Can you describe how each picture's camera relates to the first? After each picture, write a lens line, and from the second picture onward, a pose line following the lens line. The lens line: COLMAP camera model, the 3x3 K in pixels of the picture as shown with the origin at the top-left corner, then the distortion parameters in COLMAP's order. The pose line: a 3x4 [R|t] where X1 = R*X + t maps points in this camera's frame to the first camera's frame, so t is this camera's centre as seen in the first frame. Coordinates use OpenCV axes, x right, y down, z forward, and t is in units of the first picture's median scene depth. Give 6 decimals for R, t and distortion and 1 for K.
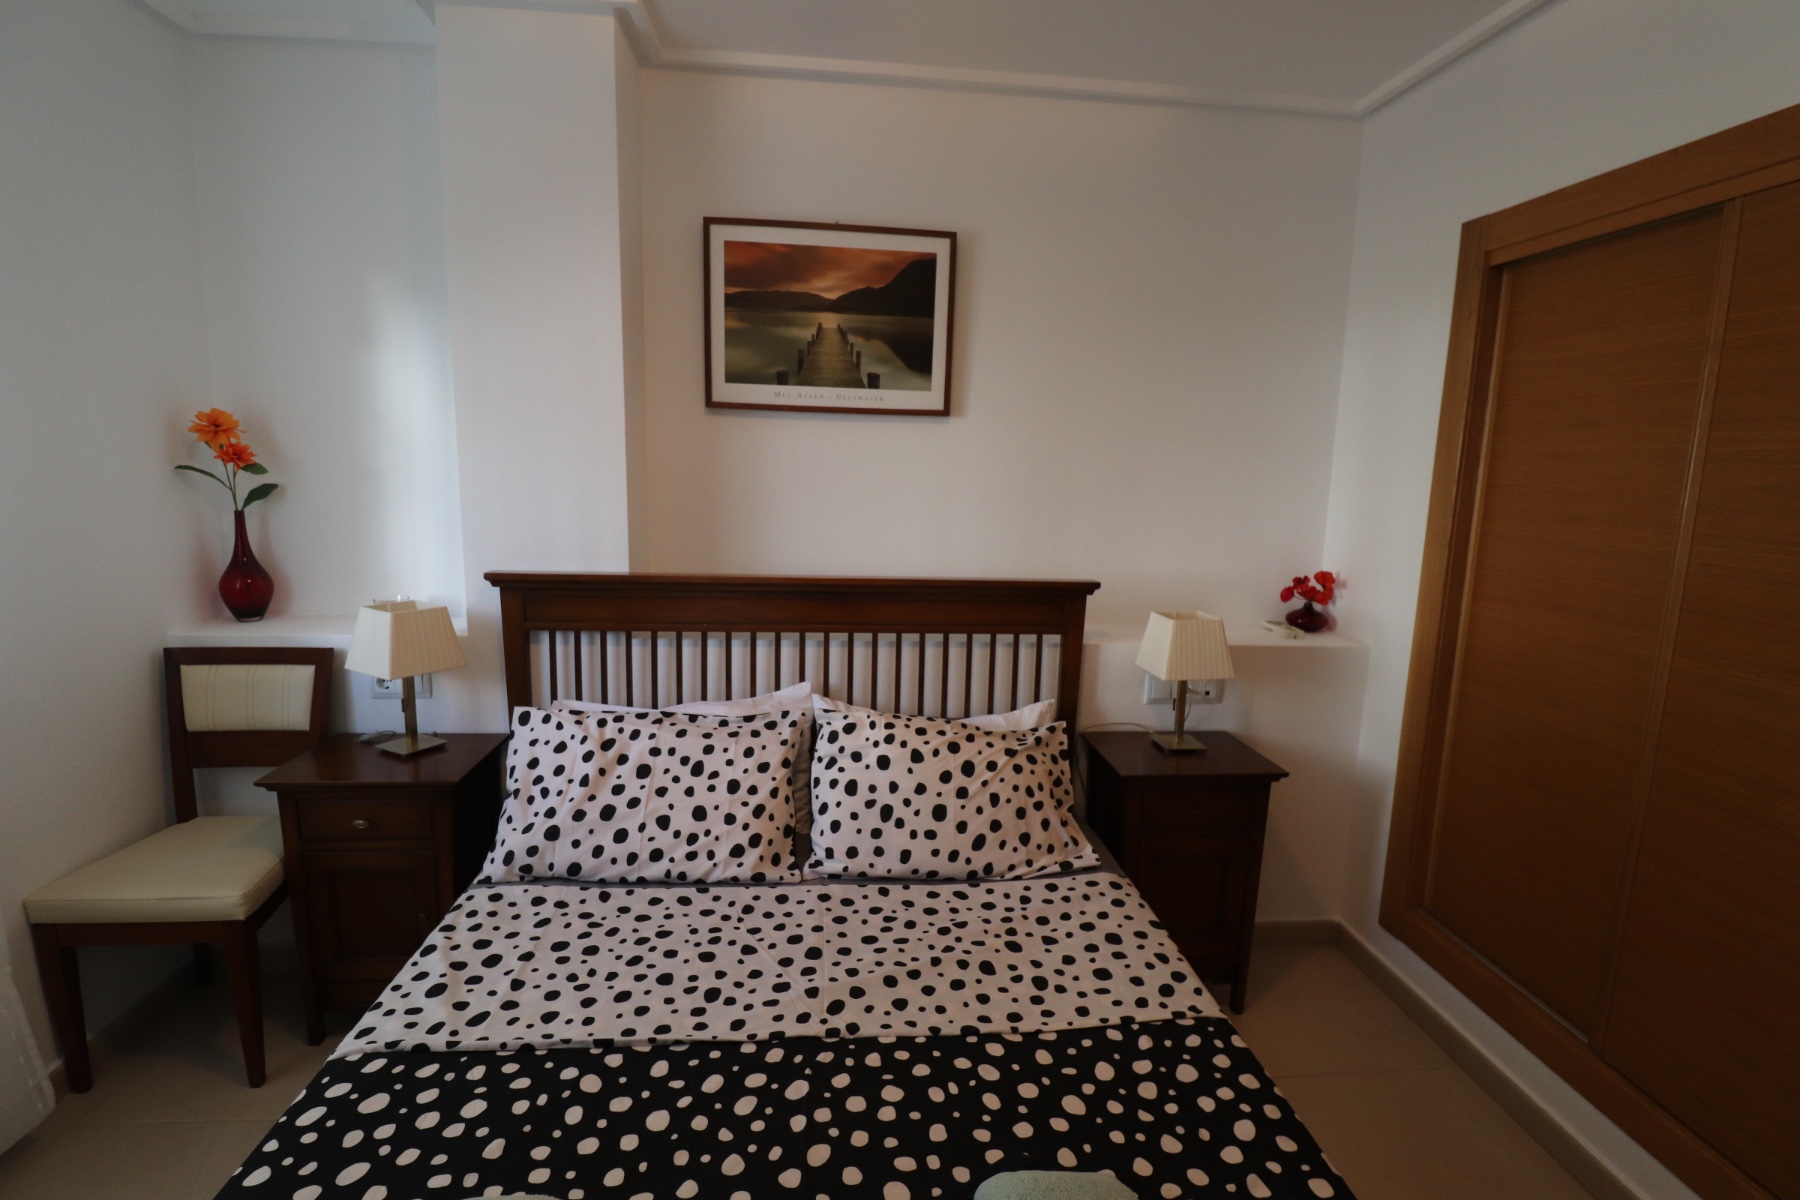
lens RADIAL K [[837.0, 0, 901.0], [0, 837.0, 594.2], [0, 0, 1]] dist [-0.001338, -0.012030]
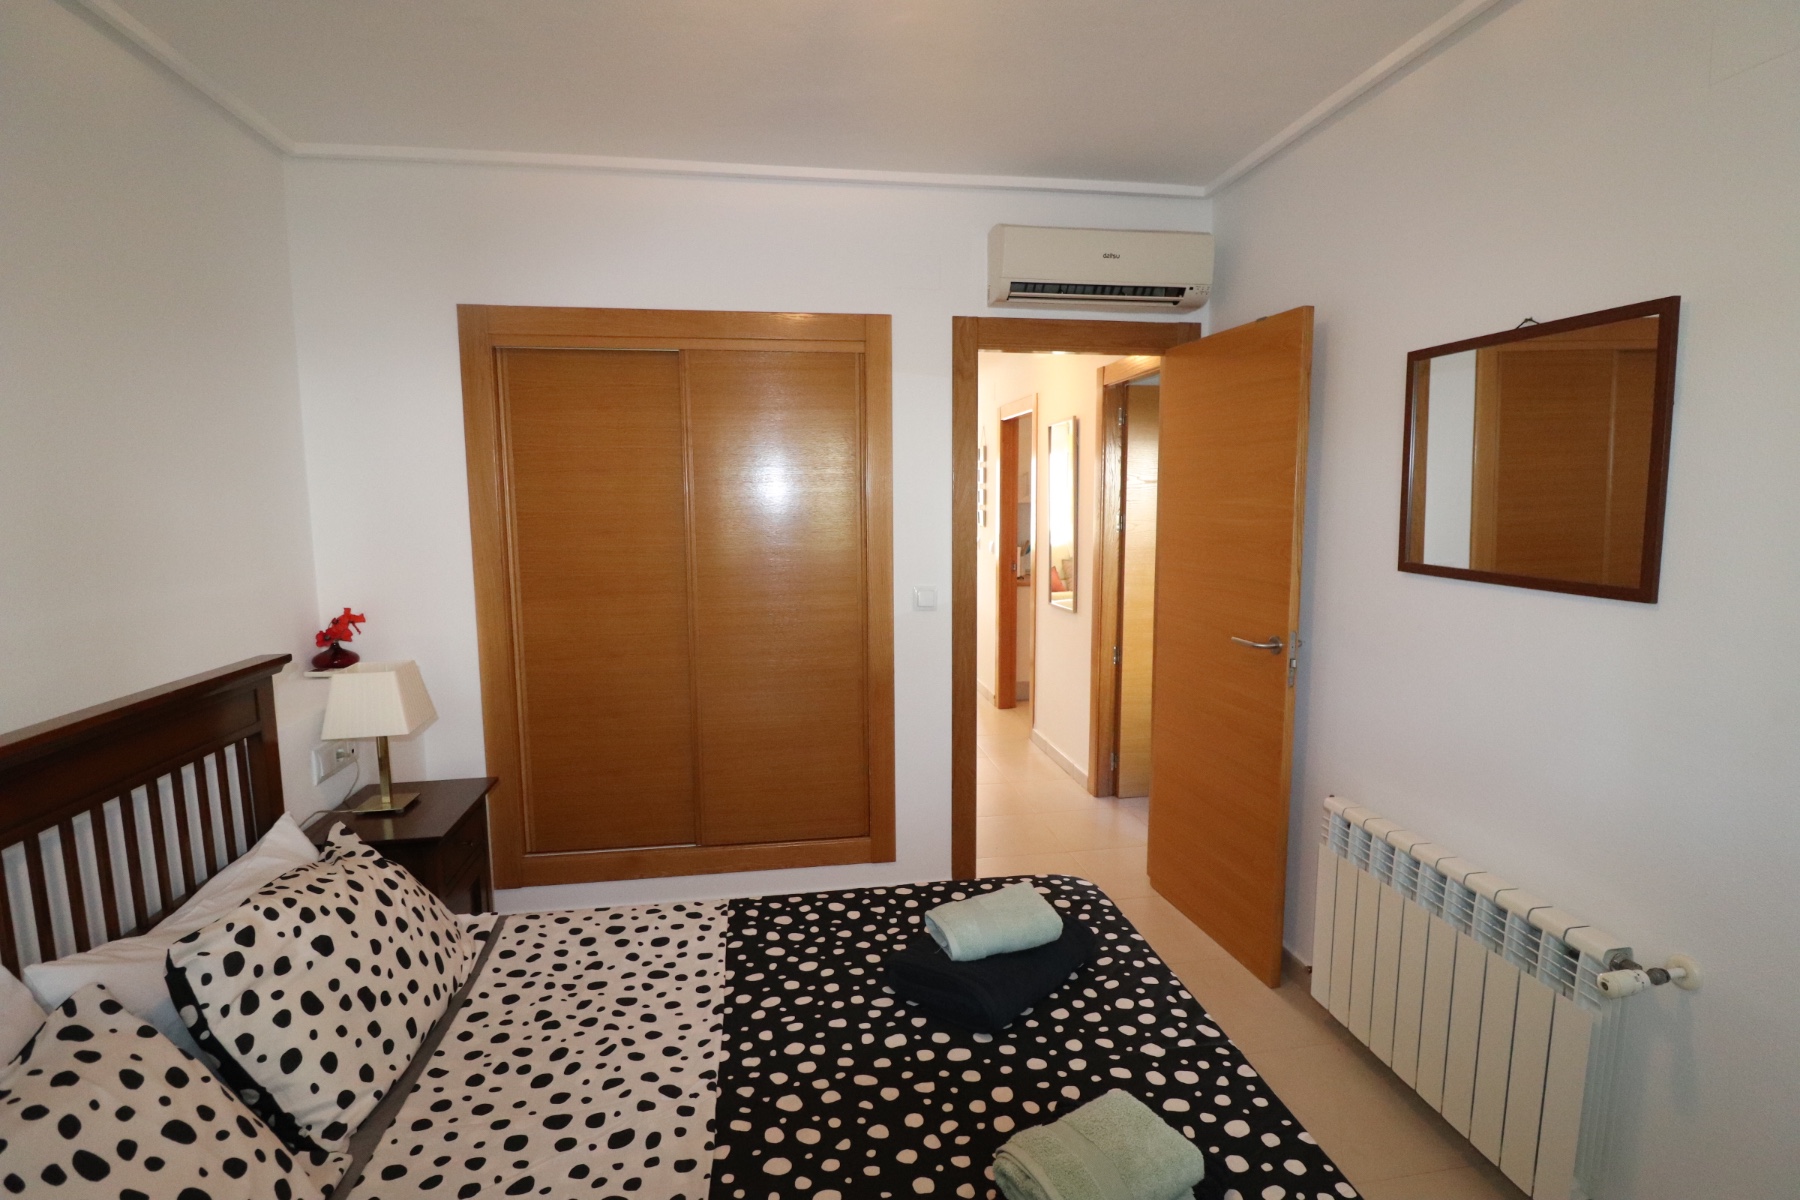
lens RADIAL K [[837.0, 0, 901.0], [0, 837.0, 594.2], [0, 0, 1]] dist [-0.001338, -0.012030]
pose [[-0.048792, -0.138966, 0.989094, -0.794839], [0.166012, 0.975371, 0.145228, -0.122203], [-0.984916, 0.171288, -0.024521, 0.566396]]
